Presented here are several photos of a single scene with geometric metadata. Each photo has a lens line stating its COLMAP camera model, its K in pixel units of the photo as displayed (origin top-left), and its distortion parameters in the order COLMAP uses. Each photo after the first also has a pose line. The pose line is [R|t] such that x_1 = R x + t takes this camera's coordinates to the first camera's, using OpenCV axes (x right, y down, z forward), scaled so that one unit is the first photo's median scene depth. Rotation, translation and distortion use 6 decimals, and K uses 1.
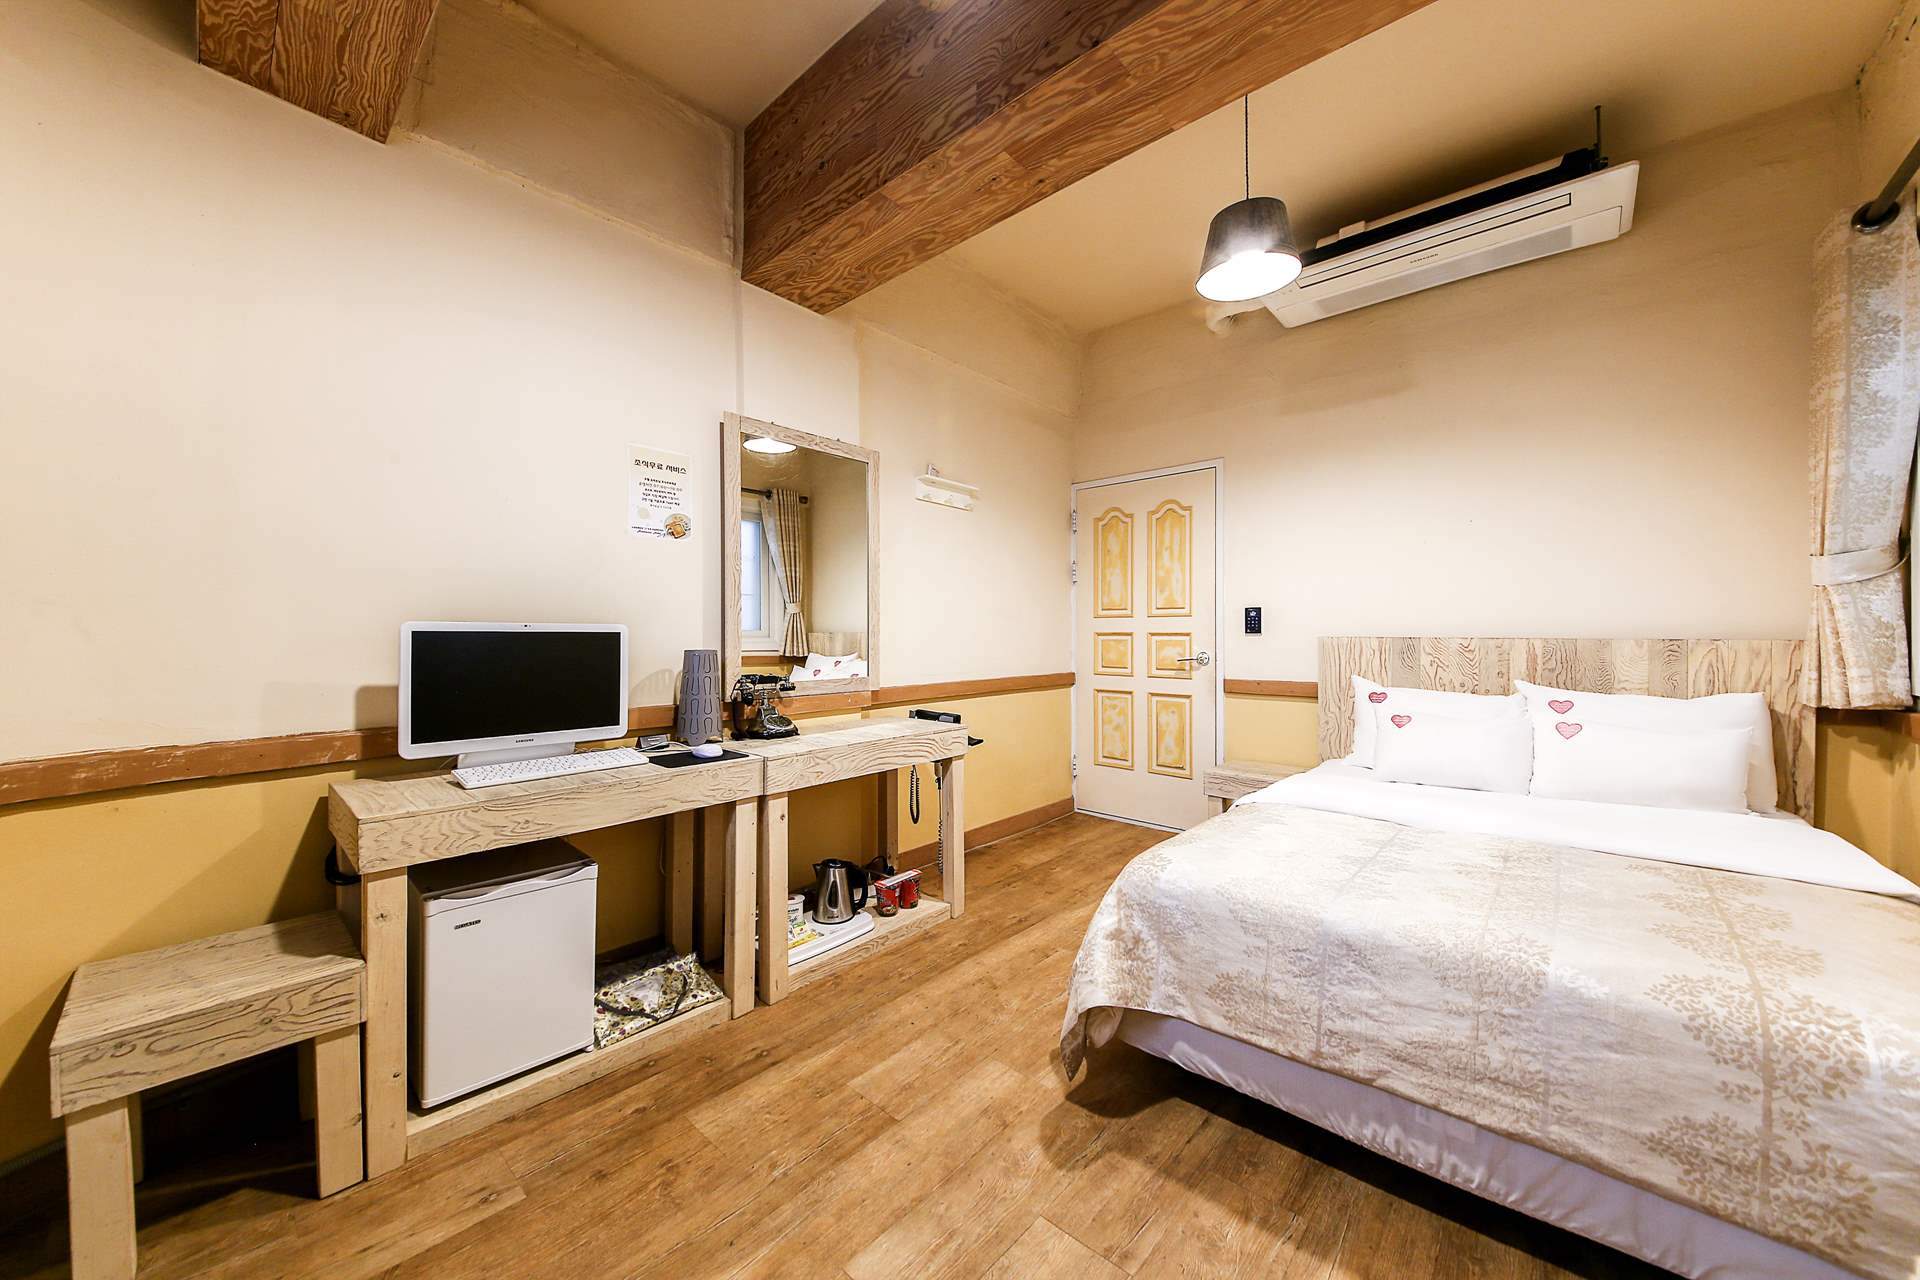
lens RADIAL K [[689.9, 0, 963.7], [0, 689.9, 630.5], [0, 0, 1]] dist [0.019641, -0.014902]
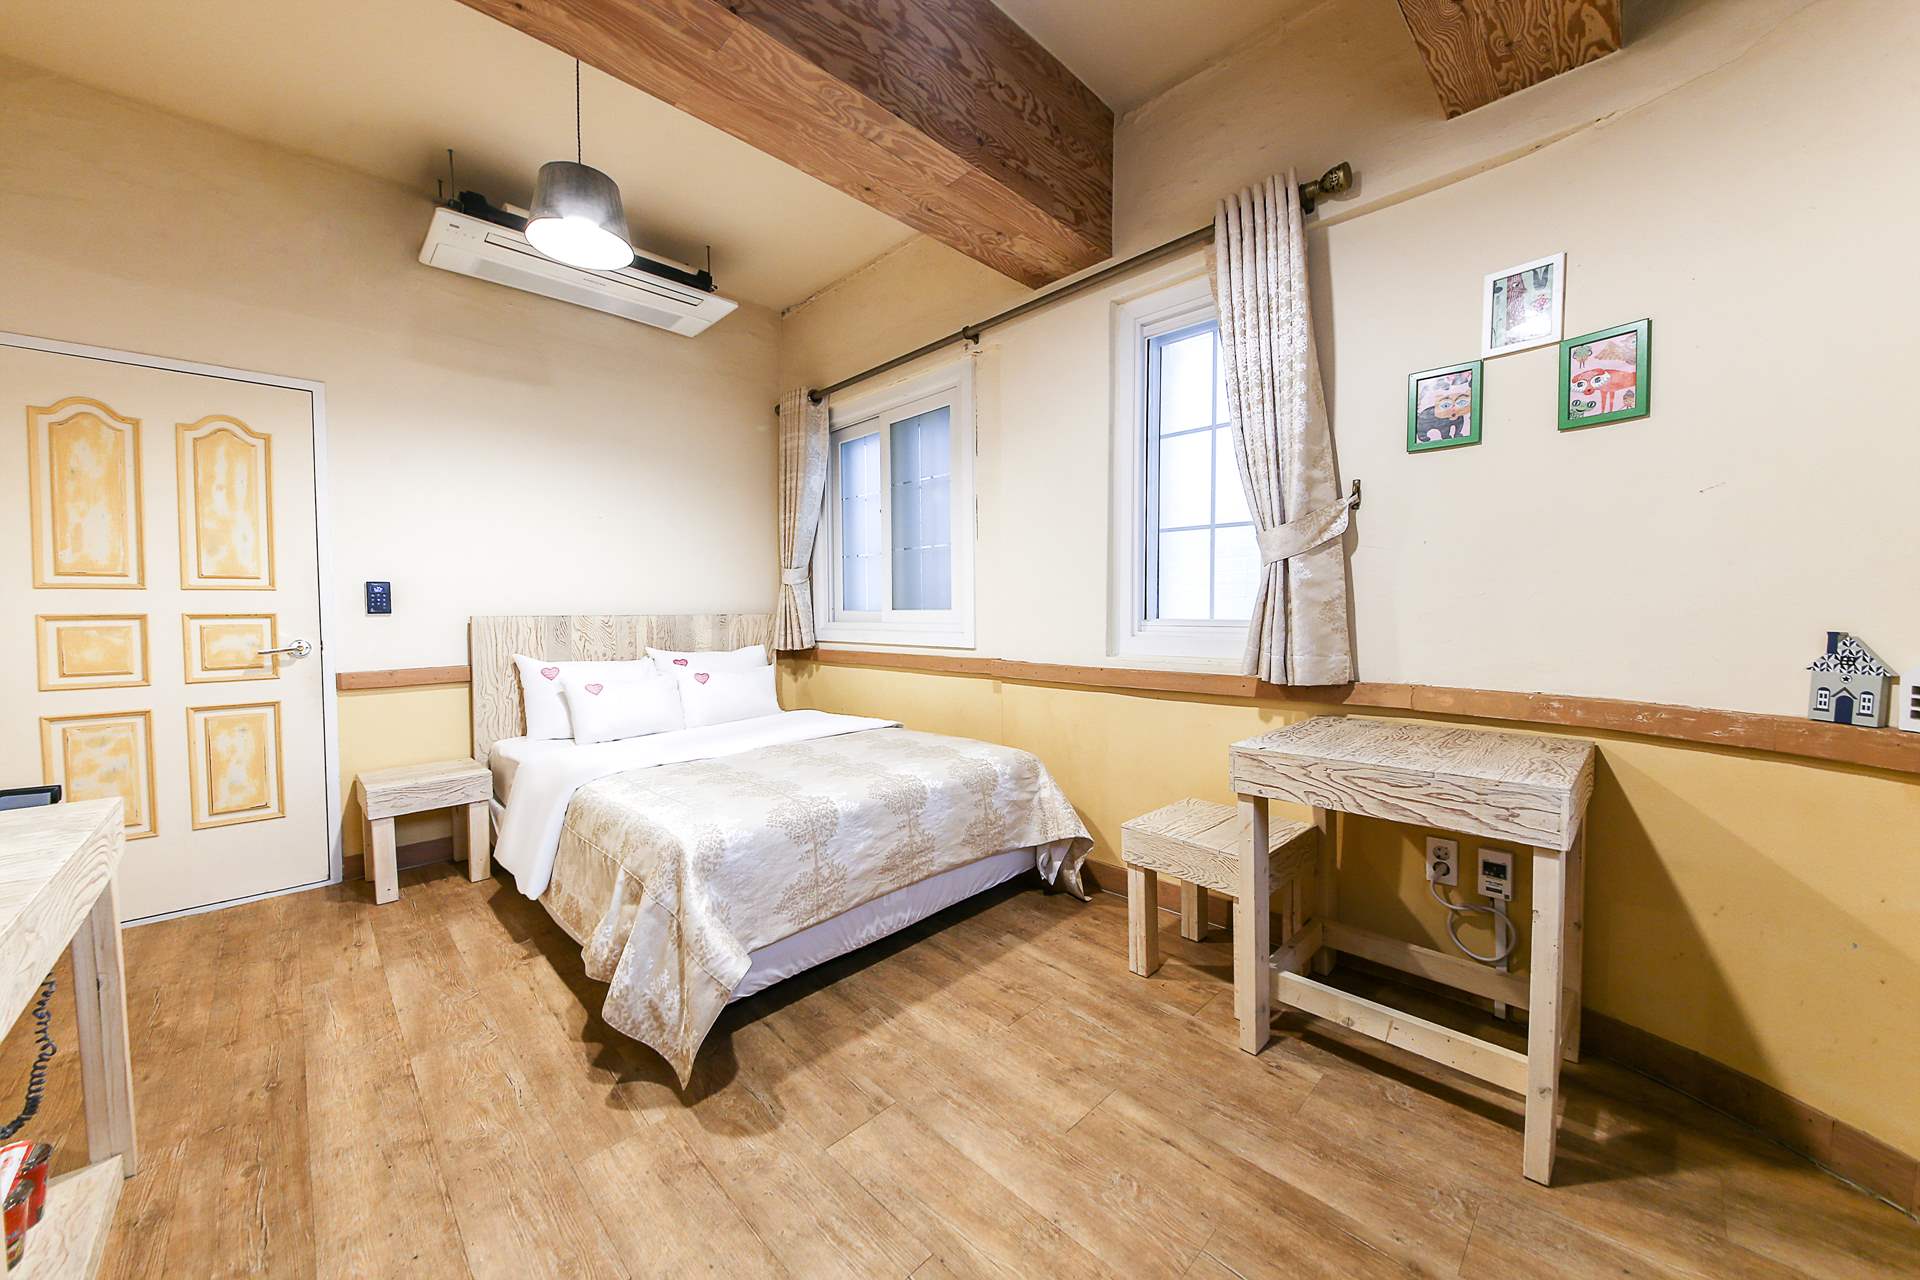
lens RADIAL K [[677.1, 0, 949.9], [0, 677.1, 623.0], [0, 0, 1]] dist [0.021947, -0.013772]
pose [[0.072406, -0.016941, 0.997231, -0.513794], [0.009288, 0.999824, 0.016311, 0.012896], [-0.997332, 0.008081, 0.072551, 0.413773]]
